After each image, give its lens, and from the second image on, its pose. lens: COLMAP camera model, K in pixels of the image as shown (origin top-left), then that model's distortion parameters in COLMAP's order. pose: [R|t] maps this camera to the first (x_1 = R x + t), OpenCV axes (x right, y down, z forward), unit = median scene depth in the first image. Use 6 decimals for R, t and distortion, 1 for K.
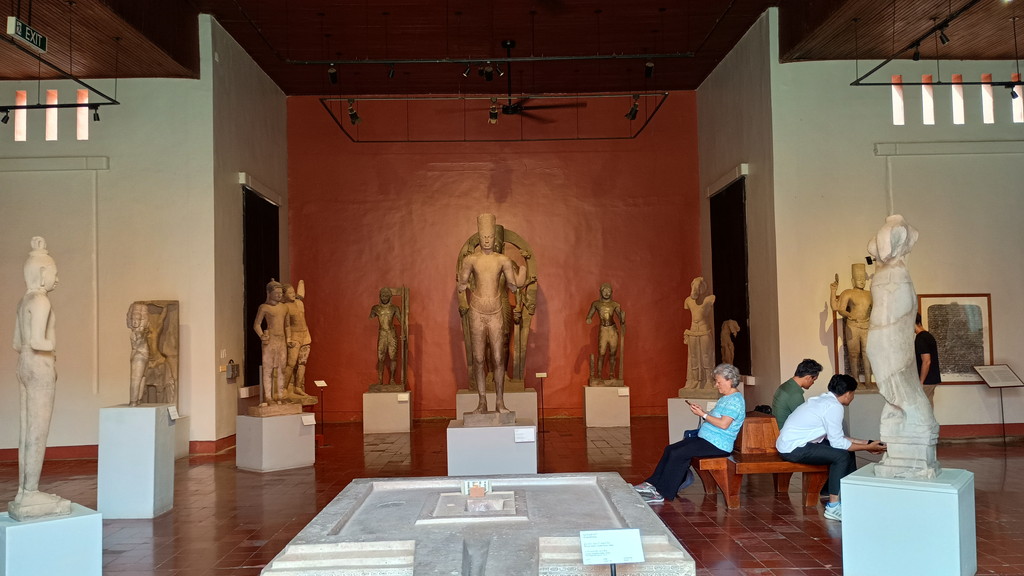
lens RADIAL K [[796.3, 0, 515.3], [0, 796.3, 289.0], [0, 0, 1]] dist [0.059828, 0.000406]
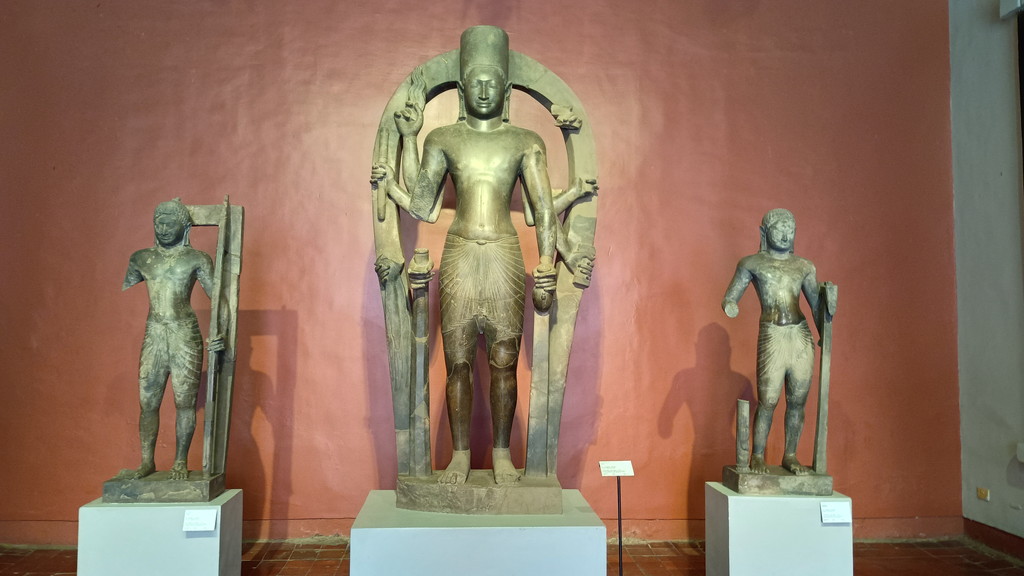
lens RADIAL K [[796.3, 0, 508.1], [0, 796.3, 284.3], [0, 0, 1]] dist [0.059828, 0.000406]
pose [[0.999097, 0.026967, 0.032824, -0.023191], [-0.026732, 0.999614, -0.007582, 0.034126], [-0.033016, 0.006698, 0.999432, 0.636947]]
